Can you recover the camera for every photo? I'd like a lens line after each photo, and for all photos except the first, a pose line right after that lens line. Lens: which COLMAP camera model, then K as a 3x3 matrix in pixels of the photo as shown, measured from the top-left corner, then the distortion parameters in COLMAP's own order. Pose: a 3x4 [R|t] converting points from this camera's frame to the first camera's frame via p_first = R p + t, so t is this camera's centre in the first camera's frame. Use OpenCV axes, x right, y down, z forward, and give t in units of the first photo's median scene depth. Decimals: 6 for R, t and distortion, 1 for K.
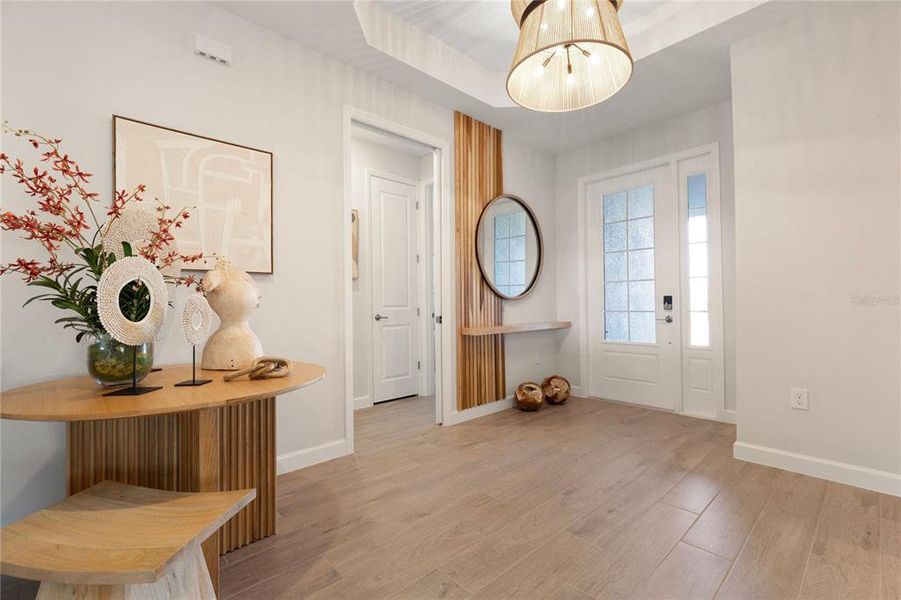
lens RADIAL K [[400.1, 0, 453.2], [0, 400.1, 300.8], [0, 0, 1]] dist [0.002029, -0.000314]
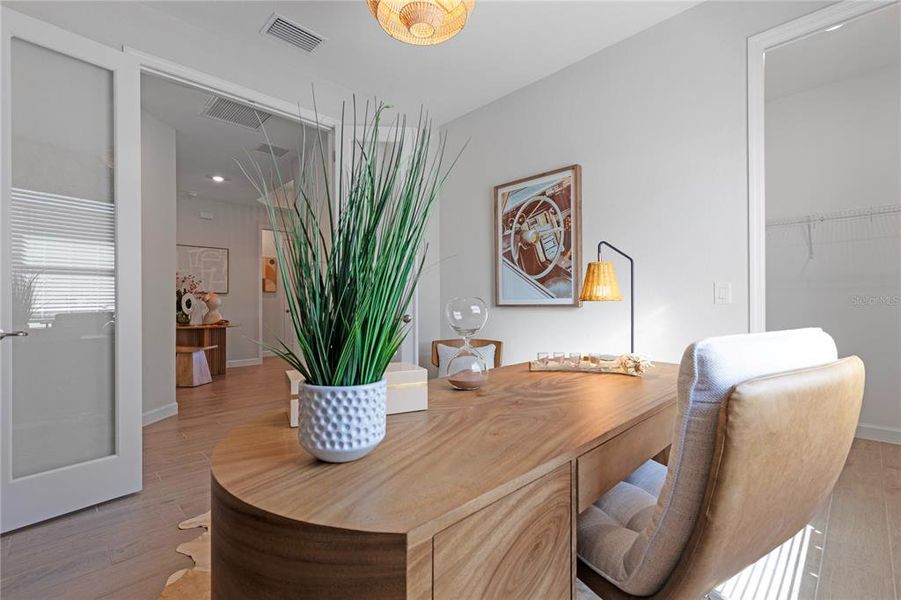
lens RADIAL K [[400.1, 0, 453.2], [0, 400.1, 300.8], [0, 0, 1]] dist [0.002029, -0.000314]
pose [[0.999339, 0.006249, 0.035812, 1.469973], [-0.006284, 0.999980, 0.000883, -0.041557], [-0.035806, -0.001107, 0.999358, -2.658273]]
